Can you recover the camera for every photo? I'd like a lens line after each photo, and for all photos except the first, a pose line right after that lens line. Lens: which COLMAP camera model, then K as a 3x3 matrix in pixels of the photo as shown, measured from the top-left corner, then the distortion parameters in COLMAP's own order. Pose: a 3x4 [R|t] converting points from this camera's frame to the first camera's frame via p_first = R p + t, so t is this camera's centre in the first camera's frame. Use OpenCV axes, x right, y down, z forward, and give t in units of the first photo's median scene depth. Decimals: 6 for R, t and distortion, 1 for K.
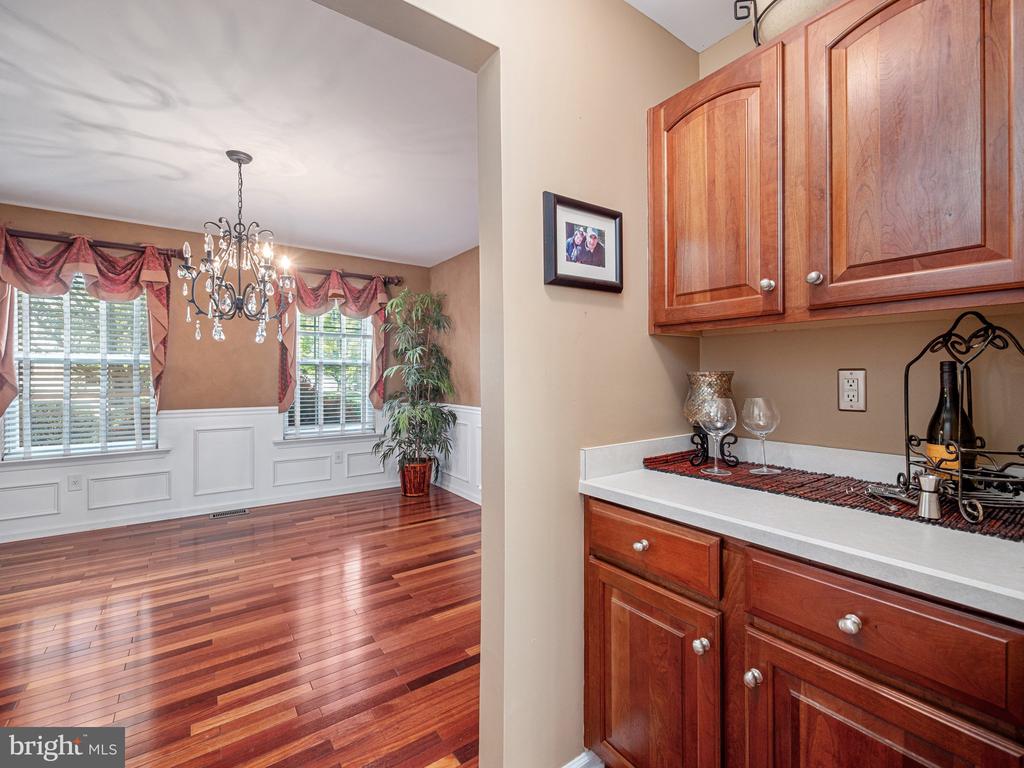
lens RADIAL K [[437.7, 0, 507.5], [0, 437.7, 378.4], [0, 0, 1]] dist [-0.001484, -0.000337]
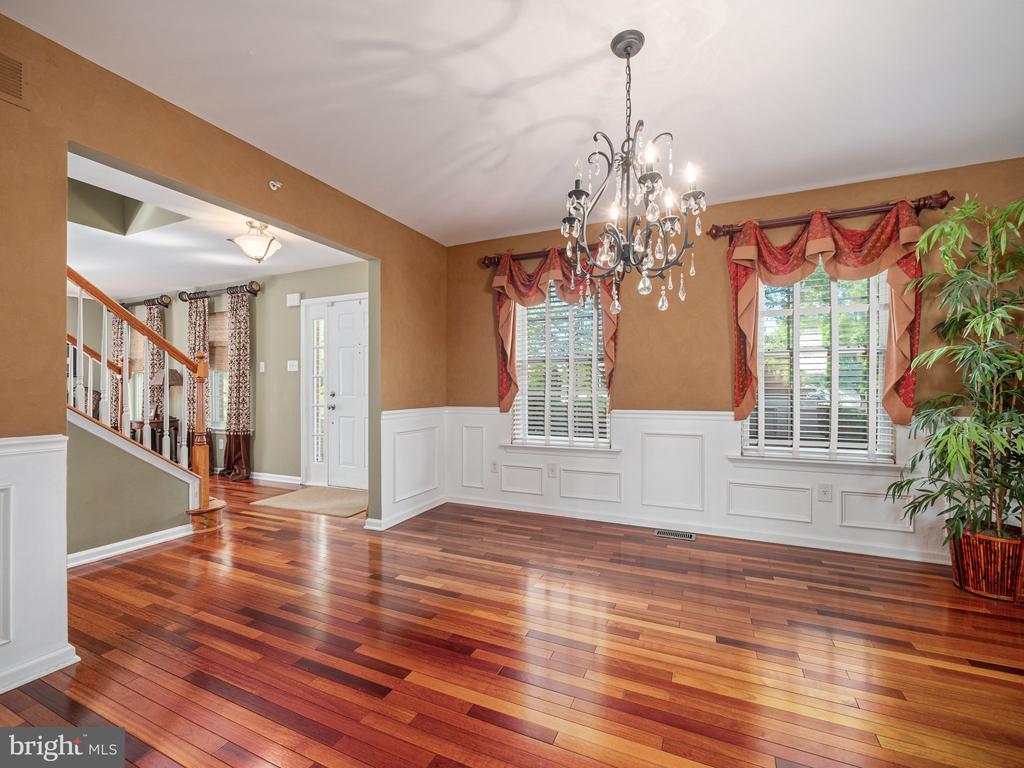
lens RADIAL K [[440.3, 0, 515.4], [0, 440.3, 391.4], [0, 0, 1]] dist [-0.003722, 0.000104]
pose [[0.507802, 0.000394, -0.861474, -0.058275], [-0.002869, 0.999995, -0.001234, 0.032996], [0.861469, 0.003098, 0.507801, 0.296980]]
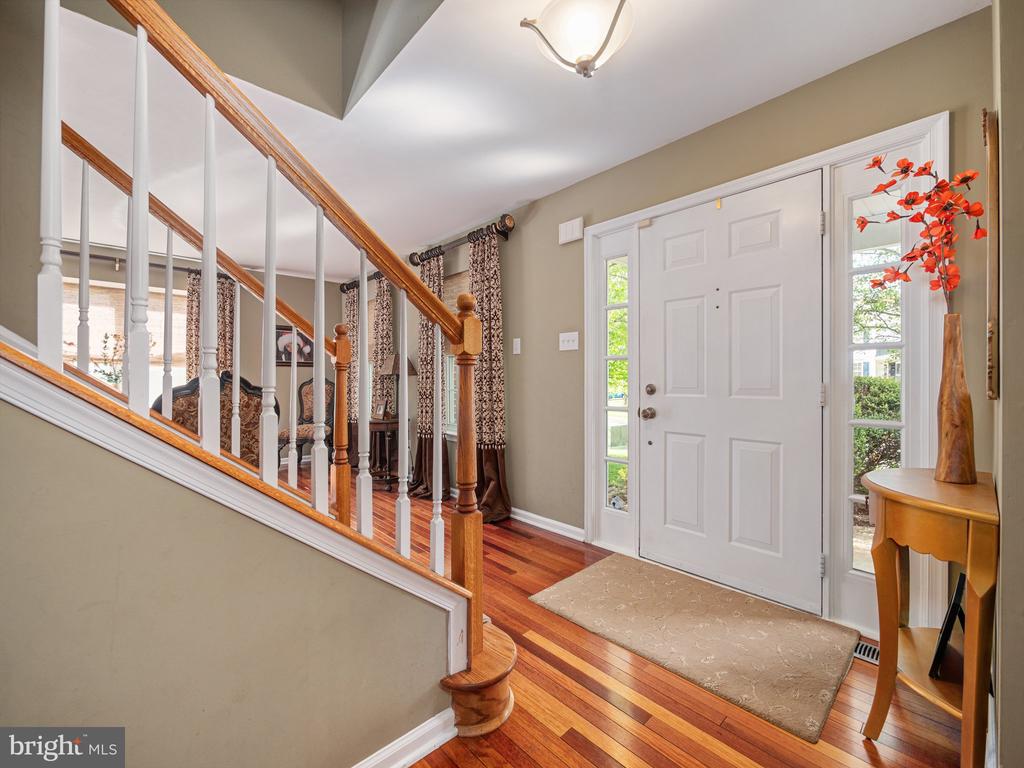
lens RADIAL K [[437.7, 0, 507.5], [0, 437.7, 378.4], [0, 0, 1]] dist [-0.001484, -0.000337]
pose [[0.117459, -0.006584, -0.993056, -0.754061], [-0.003436, 0.999969, -0.007036, 0.029487], [0.993072, 0.004239, 0.117433, 0.190865]]
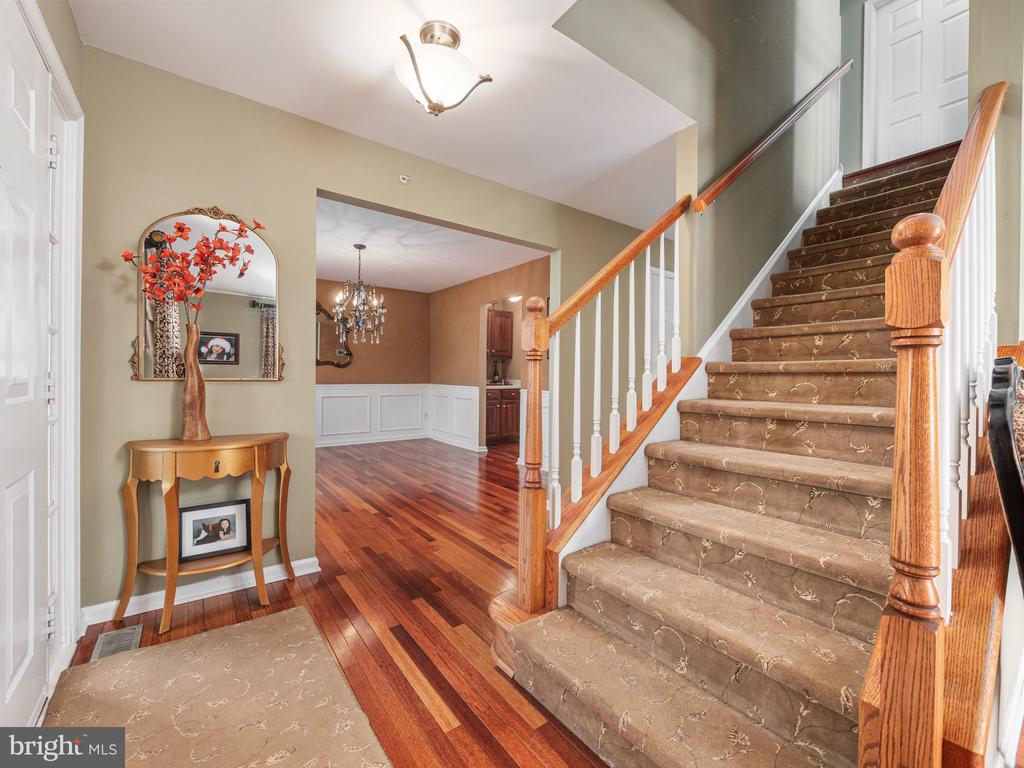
lens RADIAL K [[437.7, 0, 507.5], [0, 437.7, 378.4], [0, 0, 1]] dist [-0.001484, -0.000337]
pose [[-0.013496, -0.008584, 0.999872, -1.541712], [-0.004549, 0.999953, 0.008523, 0.031639], [-0.999899, -0.004434, -0.013535, 0.231593]]
